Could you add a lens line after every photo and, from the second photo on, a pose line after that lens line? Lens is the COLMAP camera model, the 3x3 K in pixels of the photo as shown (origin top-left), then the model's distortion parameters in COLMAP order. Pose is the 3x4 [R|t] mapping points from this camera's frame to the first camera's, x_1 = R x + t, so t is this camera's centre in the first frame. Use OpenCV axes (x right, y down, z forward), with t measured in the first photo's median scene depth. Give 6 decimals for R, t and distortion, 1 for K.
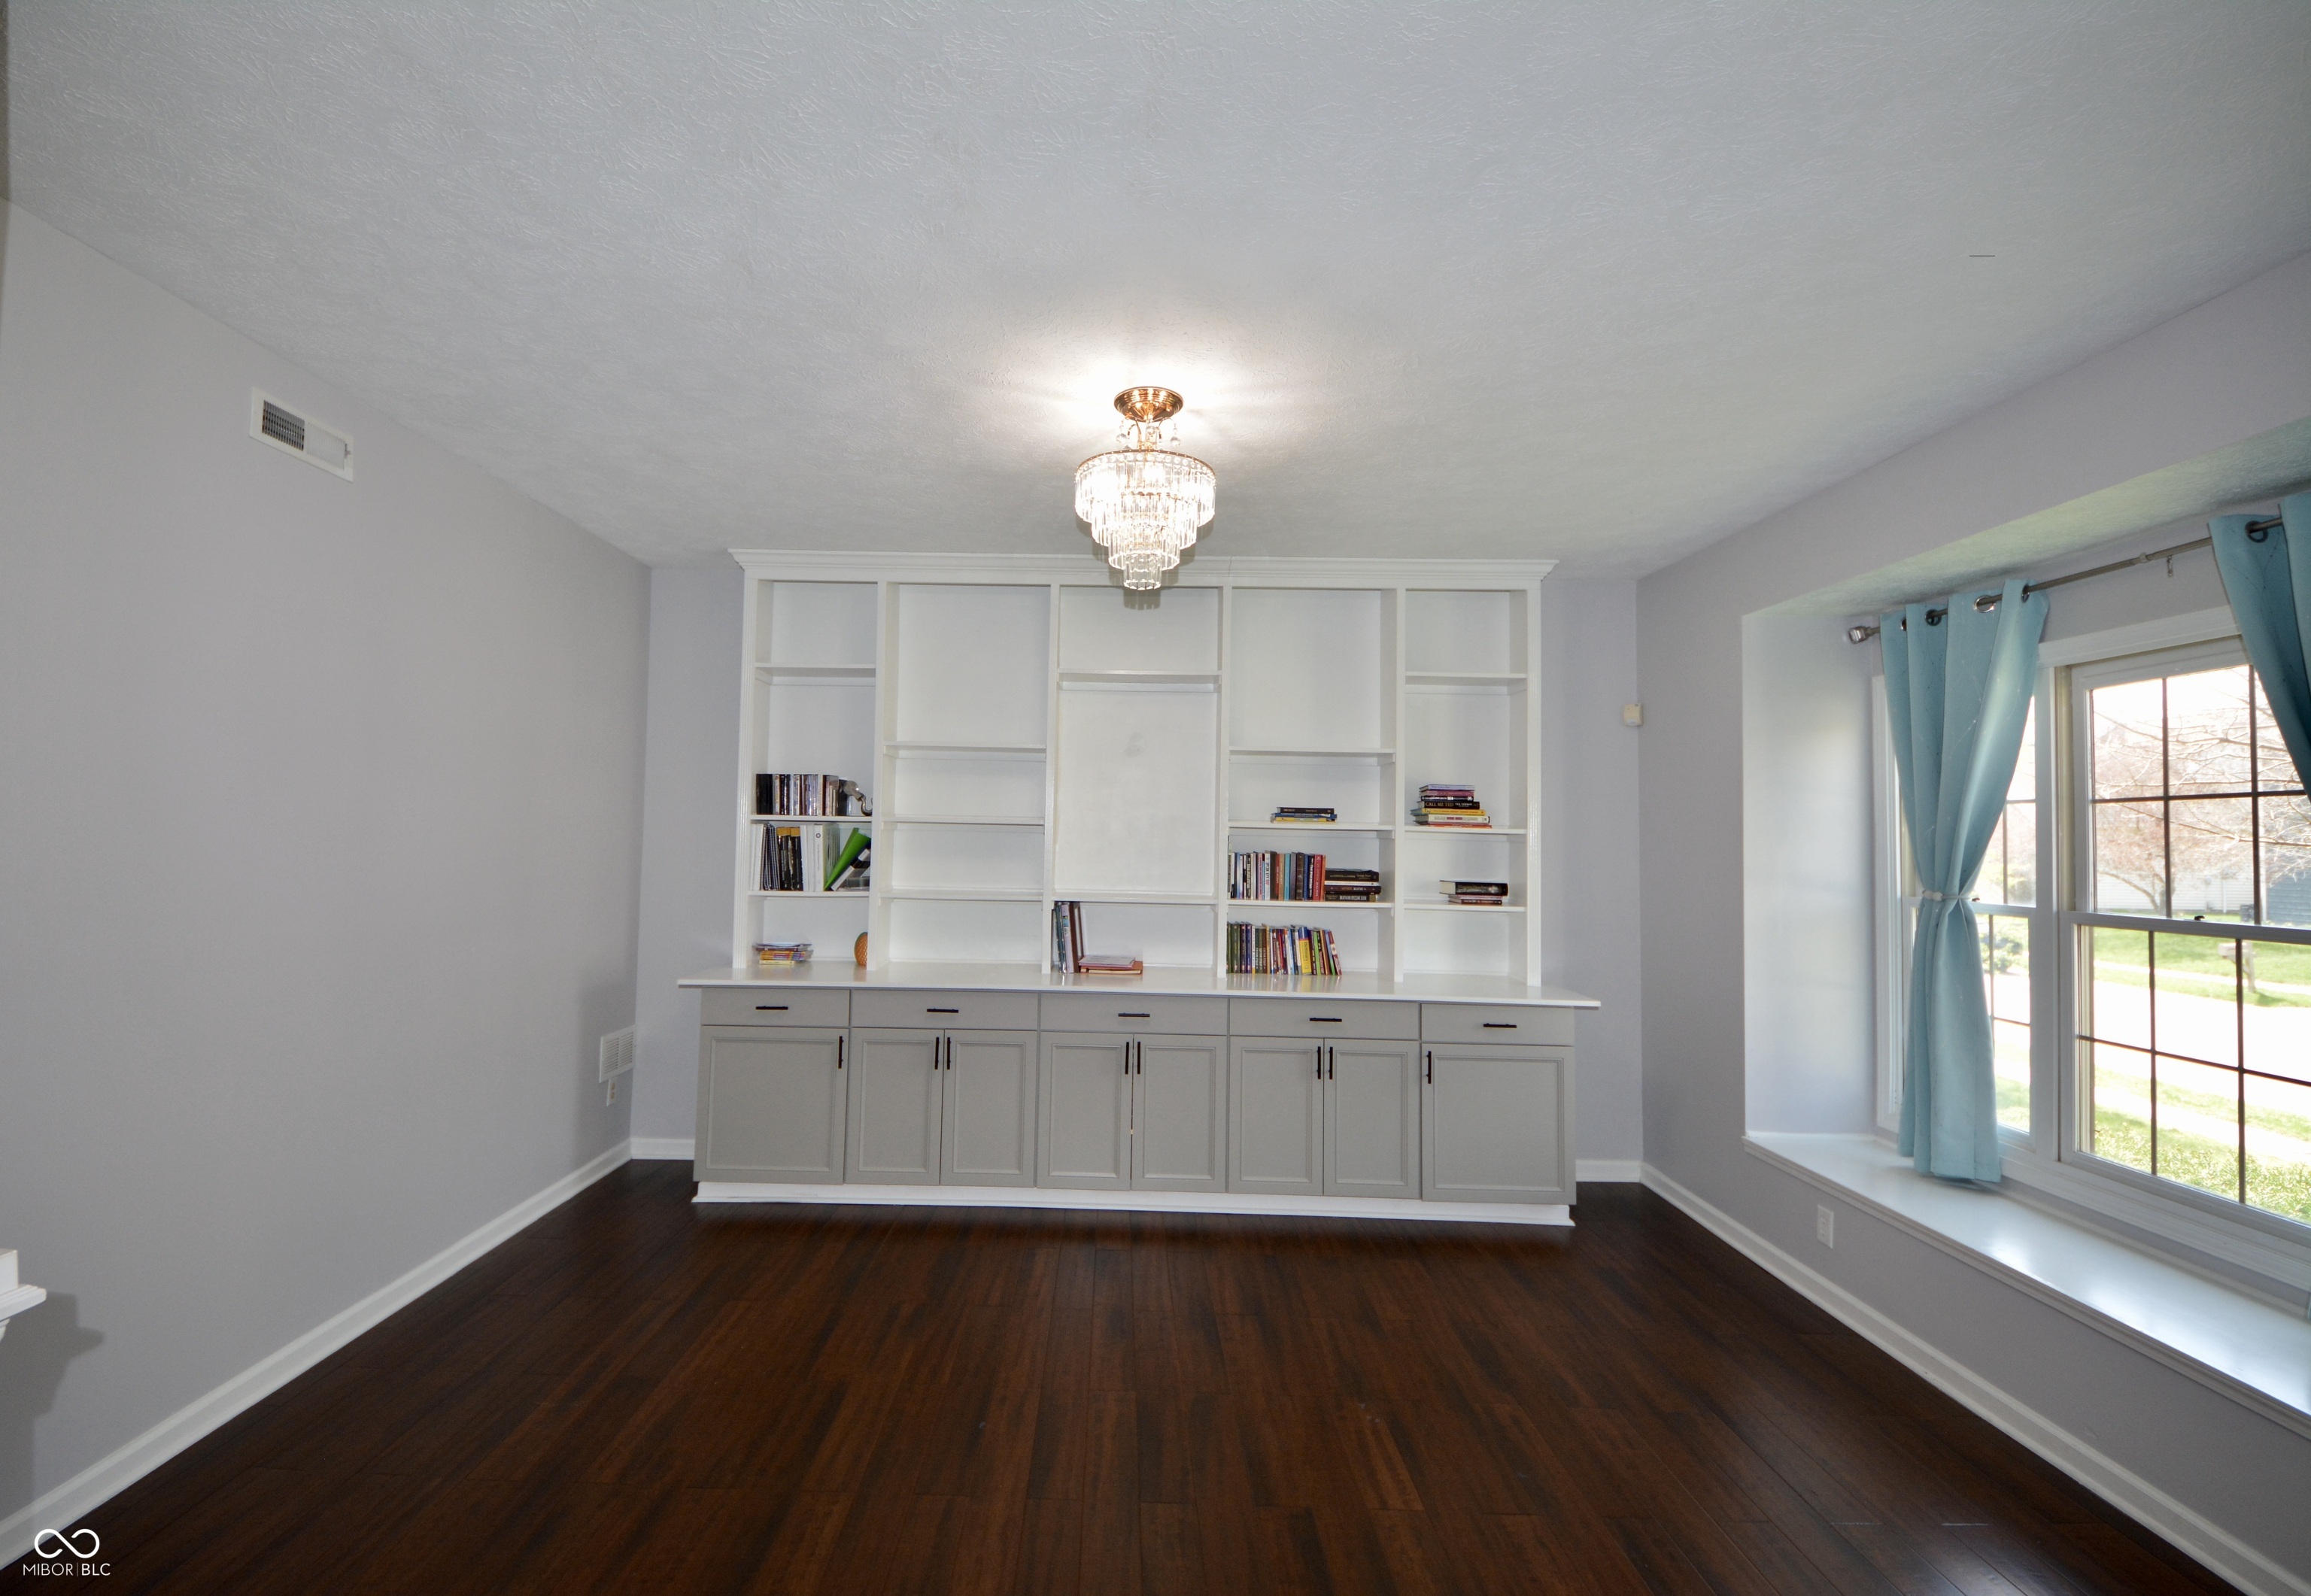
lens RADIAL K [[1004.6, 0, 1155.5], [0, 1004.6, 798.0], [0, 0, 1]] dist [0.000303, -0.000091]
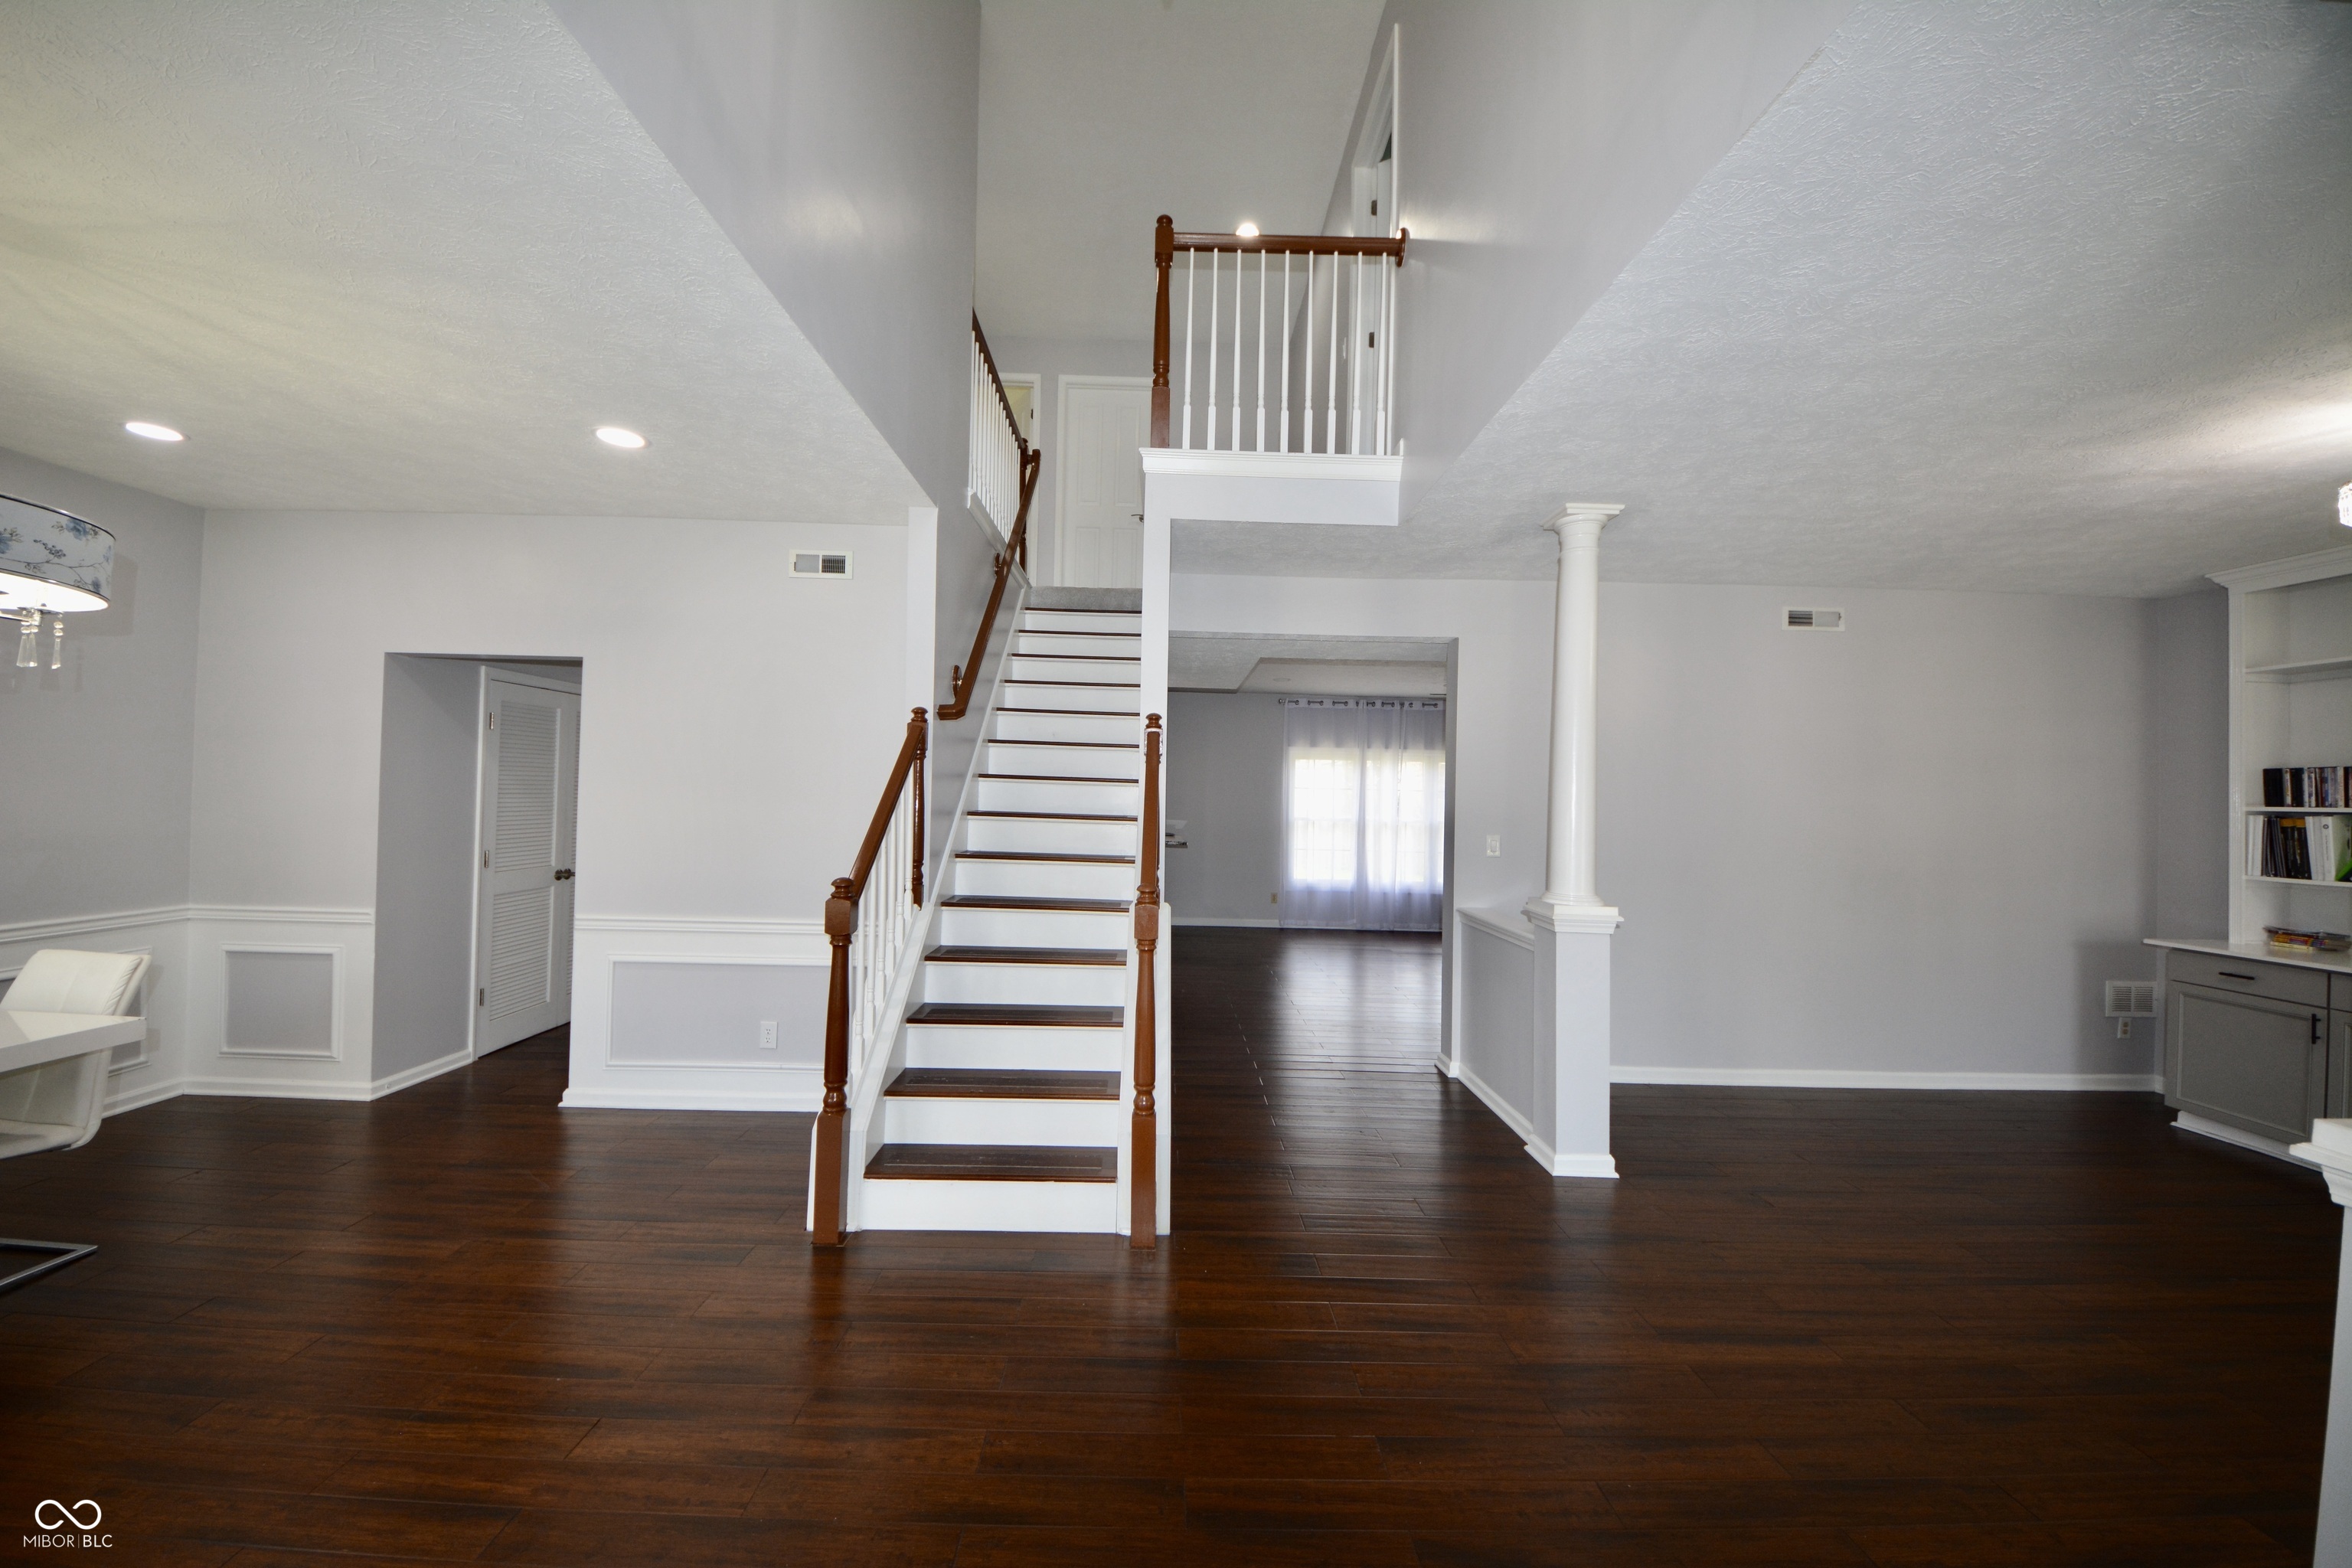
lens RADIAL K [[809.9, 0, 1141.0], [0, 809.9, 784.8], [0, 0, 1]] dist [-0.000995, -0.000201]
pose [[-0.035394, -0.032257, -0.998853, 0.531577], [0.022845, 0.999192, -0.033078, -0.006355], [0.999112, -0.023989, -0.034629, -0.188678]]
